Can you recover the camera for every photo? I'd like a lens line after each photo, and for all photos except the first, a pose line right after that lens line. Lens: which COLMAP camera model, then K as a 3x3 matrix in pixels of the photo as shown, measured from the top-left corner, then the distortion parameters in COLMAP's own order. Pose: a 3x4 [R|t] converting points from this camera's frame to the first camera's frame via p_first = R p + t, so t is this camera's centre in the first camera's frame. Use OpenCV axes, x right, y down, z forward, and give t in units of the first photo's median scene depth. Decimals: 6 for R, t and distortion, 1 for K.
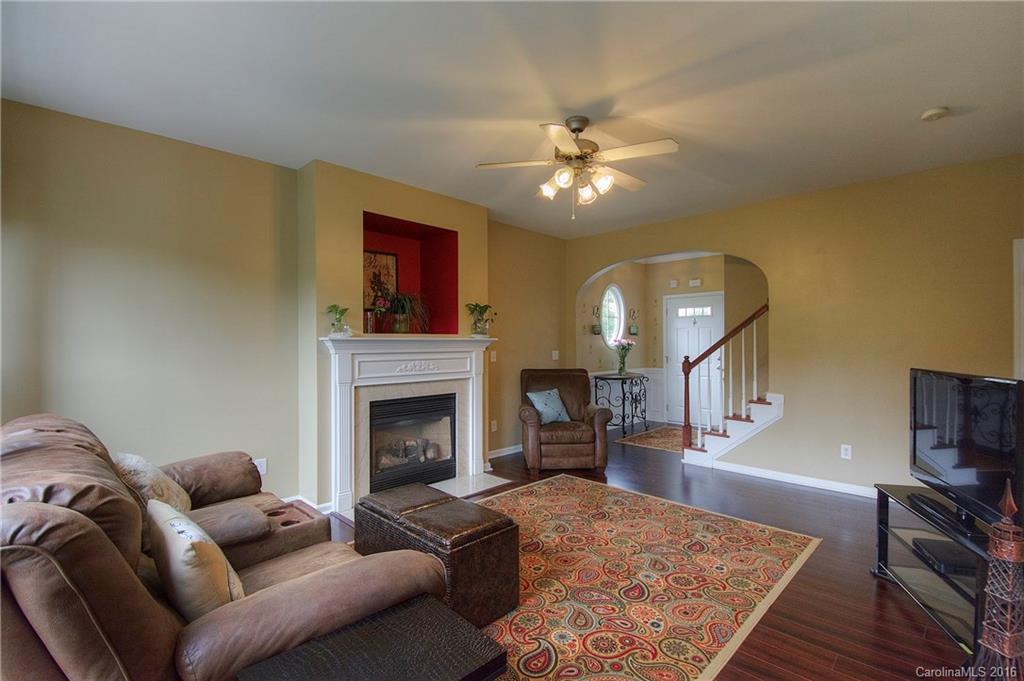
lens RADIAL K [[453.9, 0, 523.9], [0, 453.9, 343.3], [0, 0, 1]] dist [-0.000374, -0.000096]
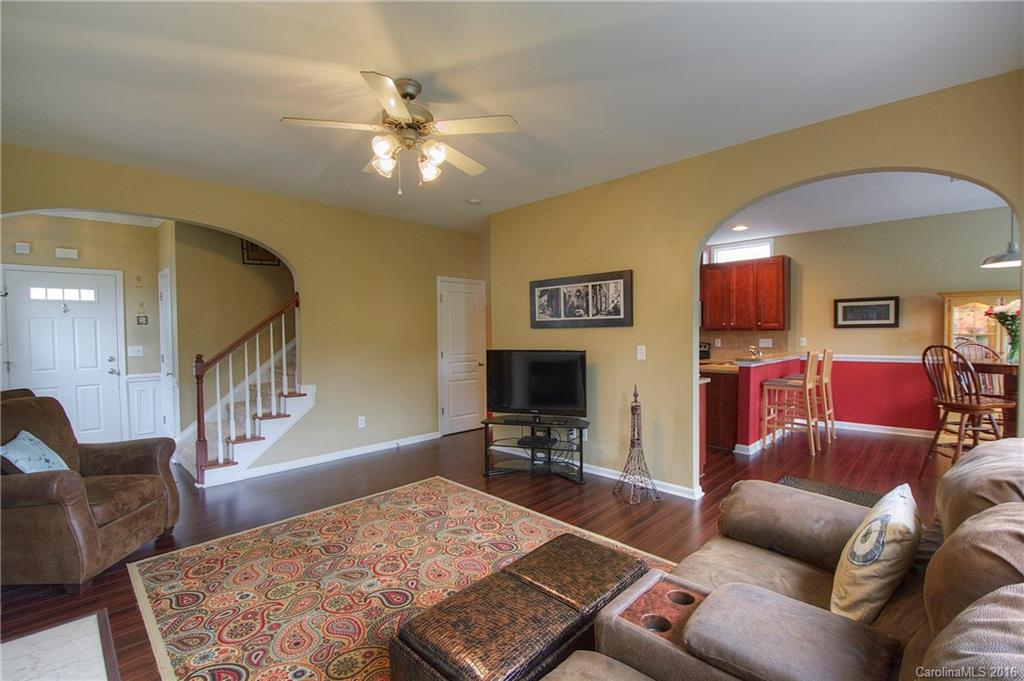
lens RADIAL K [[457.6, 0, 508.5], [0, 457.6, 324.2], [0, 0, 1]] dist [-0.003712, -0.001038]
pose [[0.004627, 0.026953, 0.999626, -0.585272], [0.015938, 0.999508, -0.027024, 0.009151], [-0.999862, 0.016057, 0.004195, 0.609054]]
